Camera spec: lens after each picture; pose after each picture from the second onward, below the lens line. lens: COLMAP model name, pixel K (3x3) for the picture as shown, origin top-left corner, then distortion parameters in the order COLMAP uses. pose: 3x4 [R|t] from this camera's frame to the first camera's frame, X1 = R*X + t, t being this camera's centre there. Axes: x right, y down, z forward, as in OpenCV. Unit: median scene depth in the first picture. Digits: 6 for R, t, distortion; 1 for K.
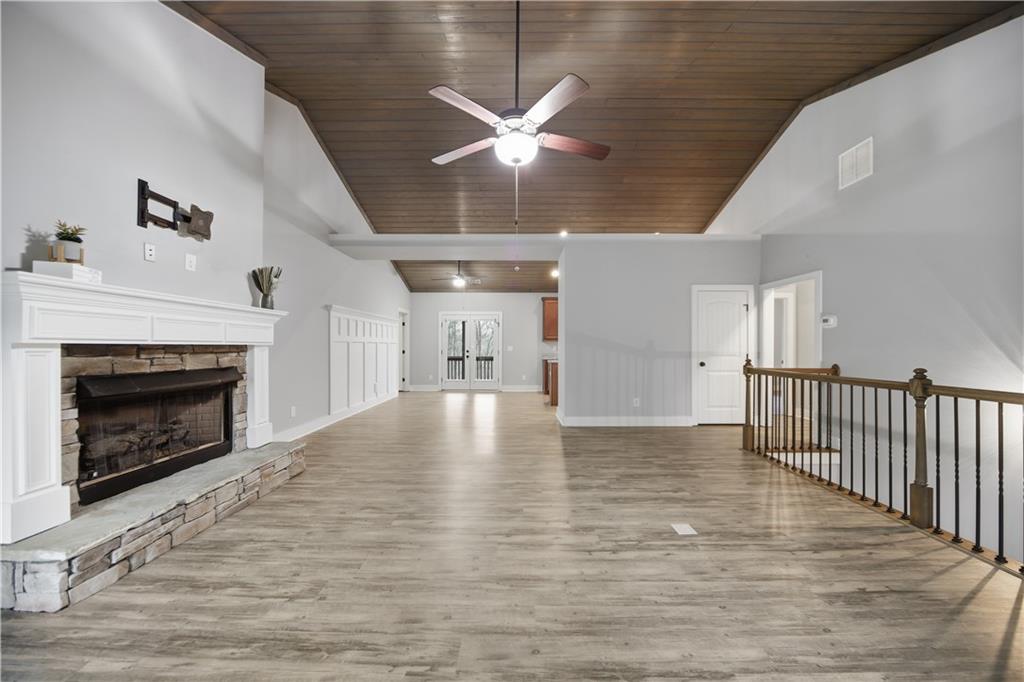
lens RADIAL K [[360.2, 0, 515.7], [0, 360.2, 343.9], [0, 0, 1]] dist [-0.014890, 0.000967]
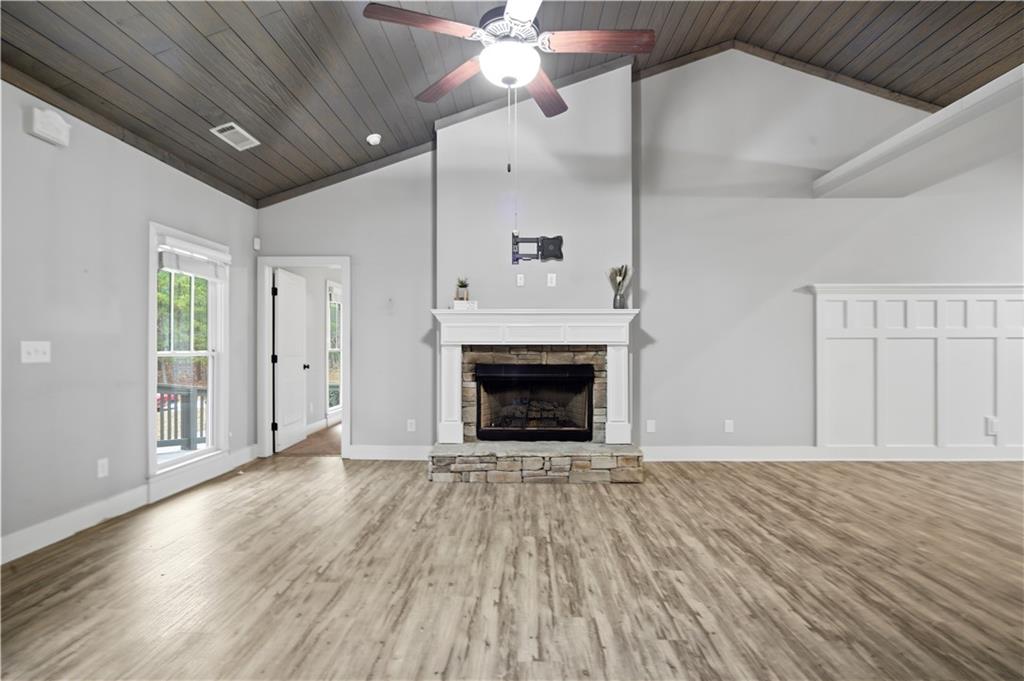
lens RADIAL K [[486.0, 0, 513.3], [0, 486.0, 340.4], [0, 0, 1]] dist [-0.014188, 0.002926]
pose [[-0.021791, -0.013182, -0.999676, 0.920237], [0.007480, 0.999883, -0.013348, 0.009764], [0.999735, -0.007769, -0.021690, 0.999603]]
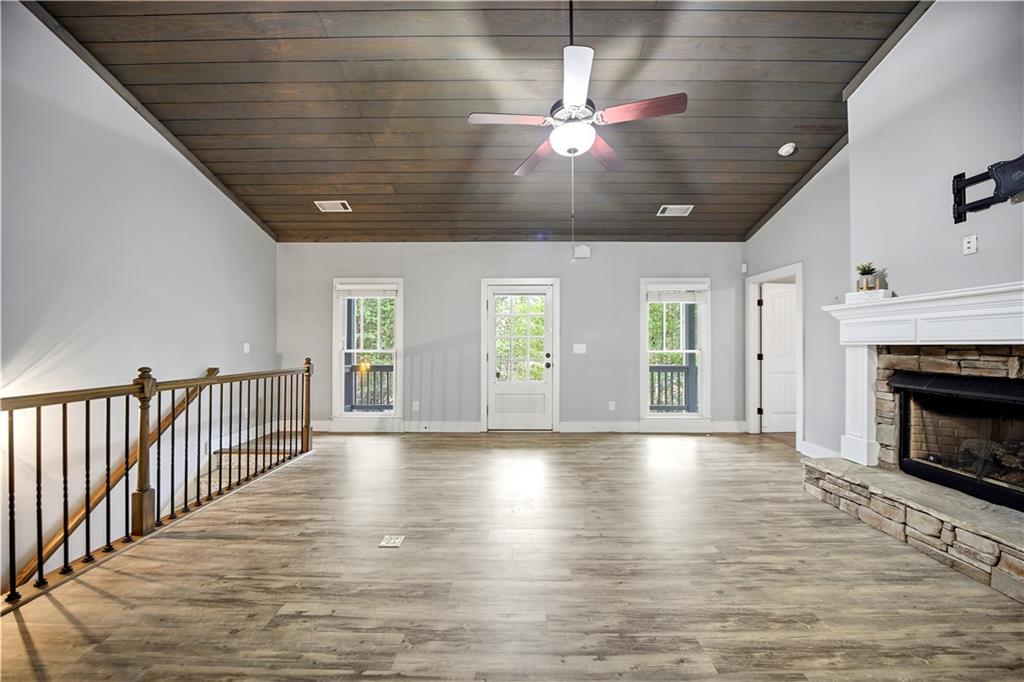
lens RADIAL K [[360.7, 0, 510.6], [0, 360.7, 340.5], [0, 0, 1]] dist [-0.014221, 0.000401]
pose [[-0.999909, -0.003117, 0.013153, 0.146394], [-0.003412, 0.999741, -0.022486, 0.014725], [-0.013079, -0.022529, -0.999661, 1.900608]]
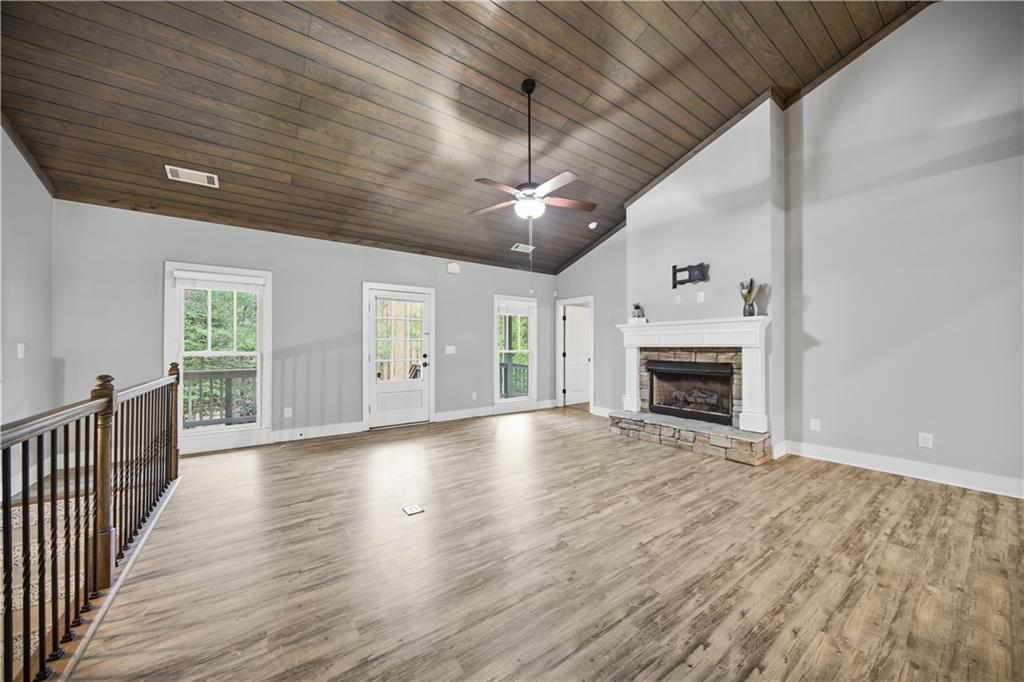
lens RADIAL K [[360.2, 0, 510.4], [0, 360.2, 341.8], [0, 0, 1]] dist [-0.014890, 0.000967]
pose [[-0.818244, -0.011574, -0.574755, 0.855511], [0.001810, 0.999740, -0.022710, 0.016487], [0.574868, -0.019623, -0.818011, 2.062074]]
